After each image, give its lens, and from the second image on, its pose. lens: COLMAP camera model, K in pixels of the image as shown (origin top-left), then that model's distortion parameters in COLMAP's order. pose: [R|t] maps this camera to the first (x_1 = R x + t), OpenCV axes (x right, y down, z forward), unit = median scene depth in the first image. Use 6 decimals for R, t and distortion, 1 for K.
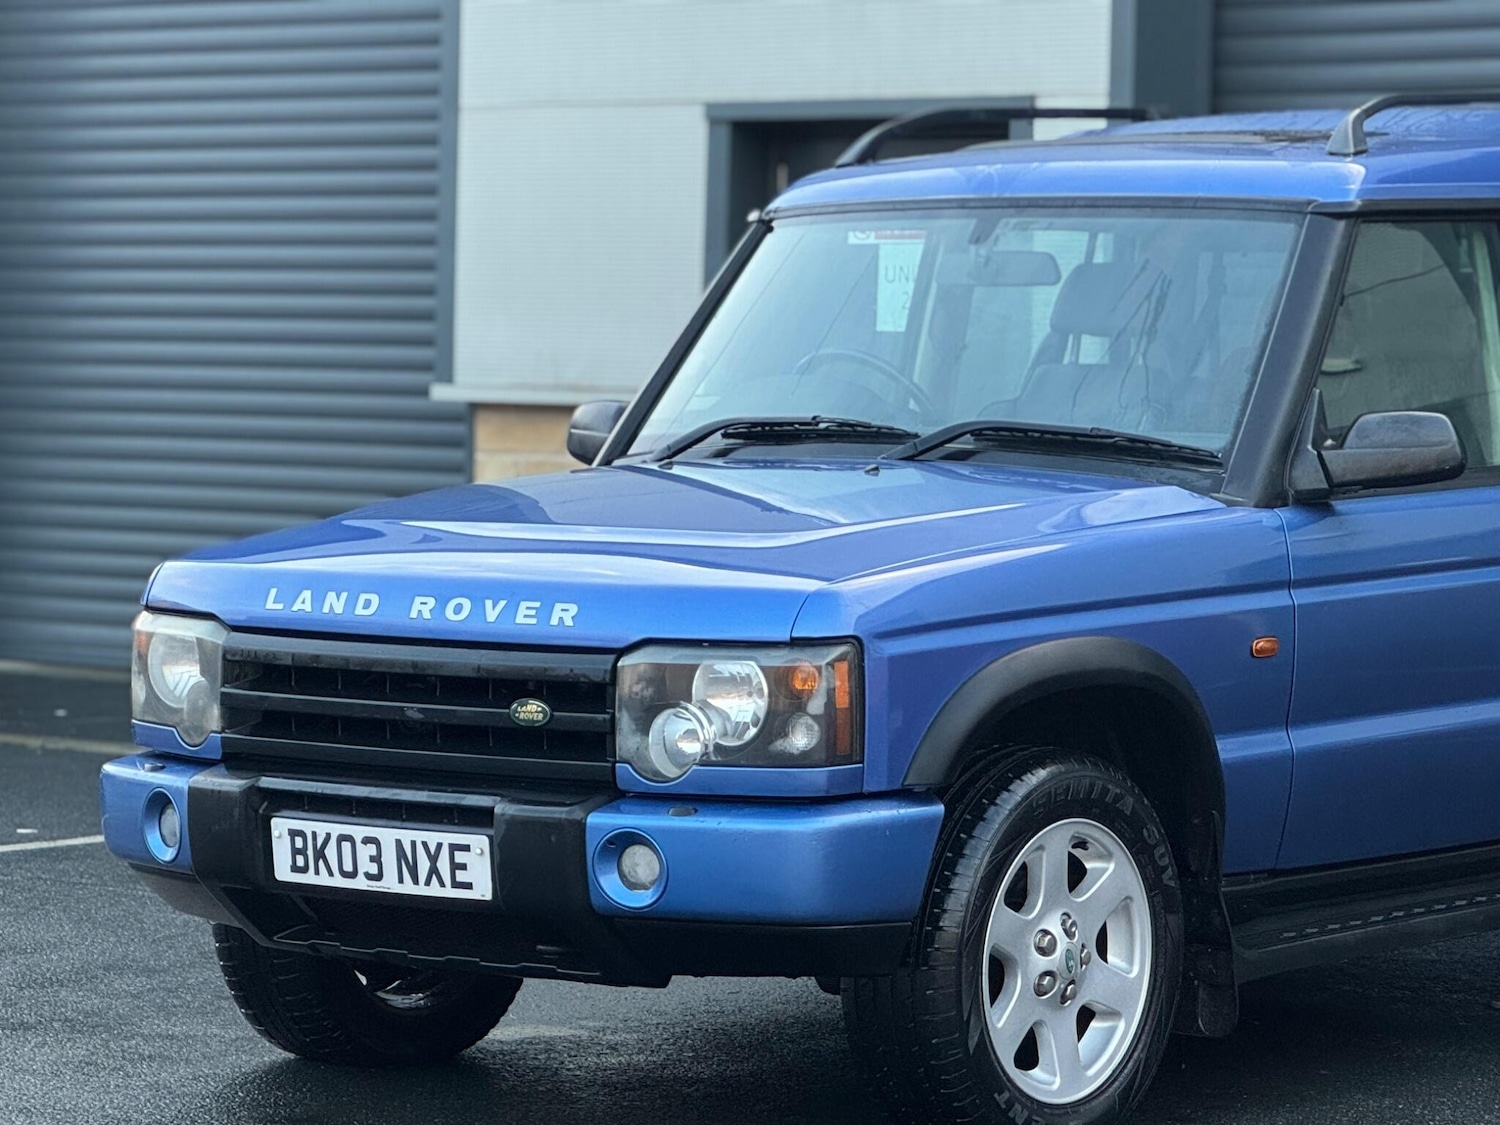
lens RADIAL K [[5165.2, 0, 717.1], [0, 5165.2, 529.1], [0, 0, 1]] dist [-0.606559, 20.230054]
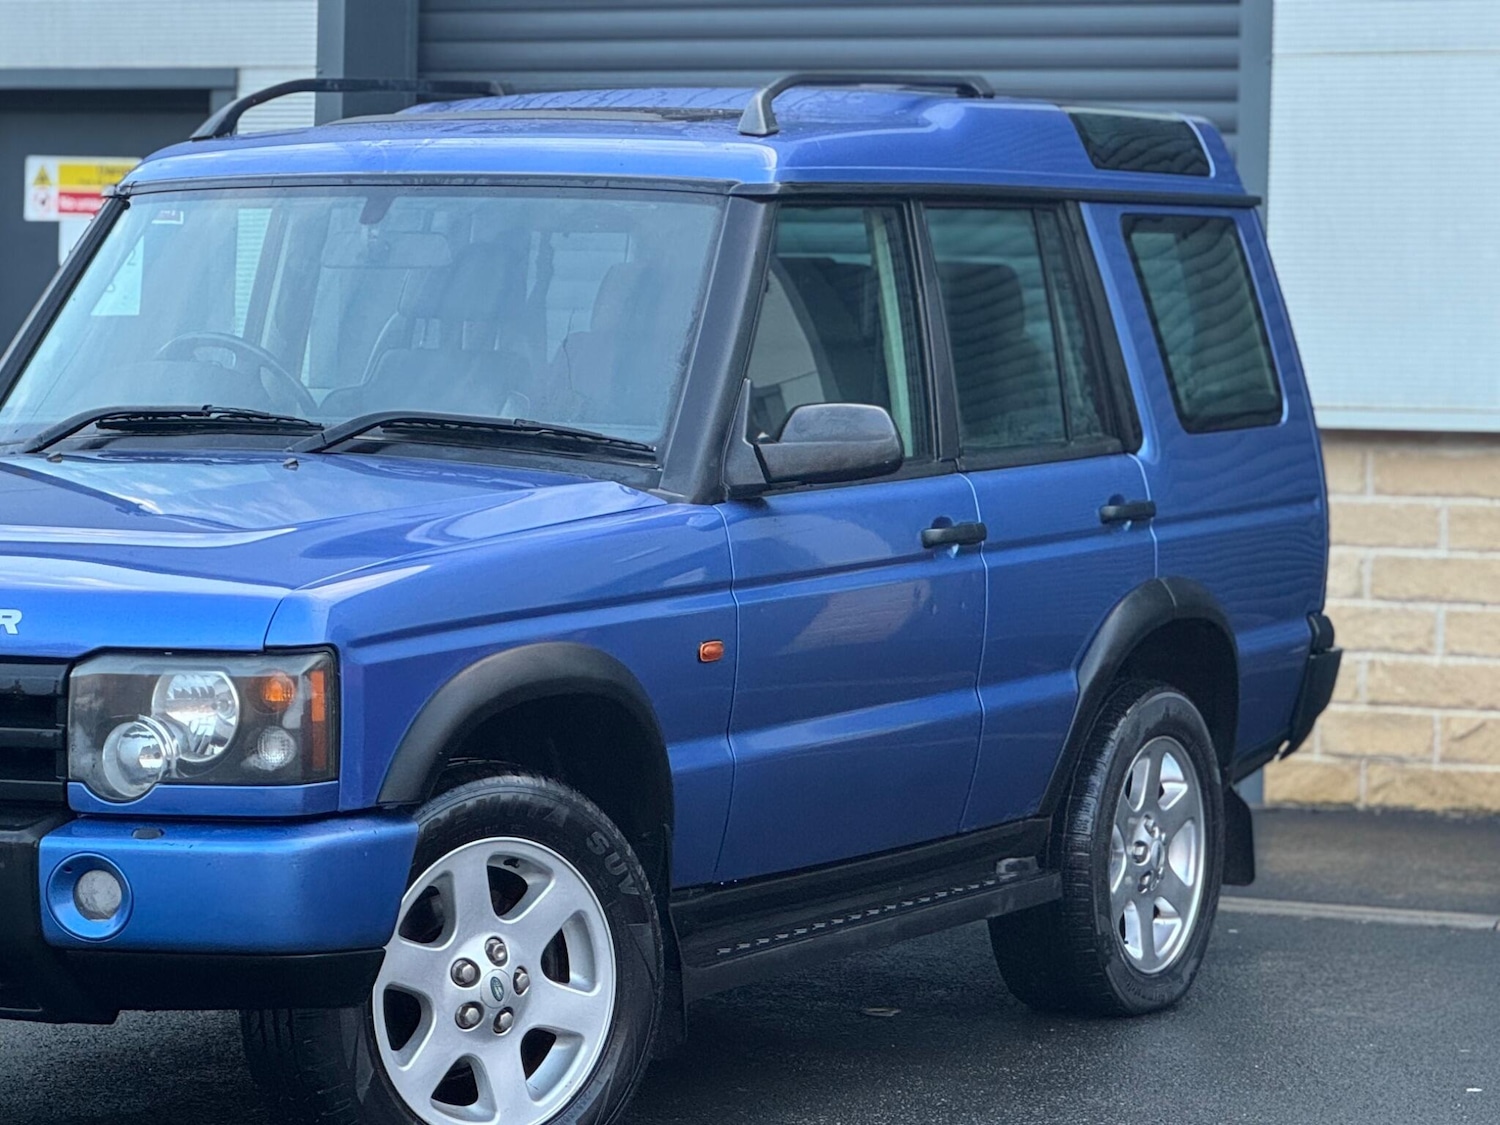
lens RADIAL K [[5165.2, 0, 717.1], [0, 5165.2, 529.1], [0, 0, 1]] dist [-0.606559, 20.230054]
pose [[0.978117, -0.000577, 0.208053, -0.089407], [-0.000586, 0.999985, 0.005526, -0.004816], [-0.208053, -0.005527, 0.978102, 0.065078]]
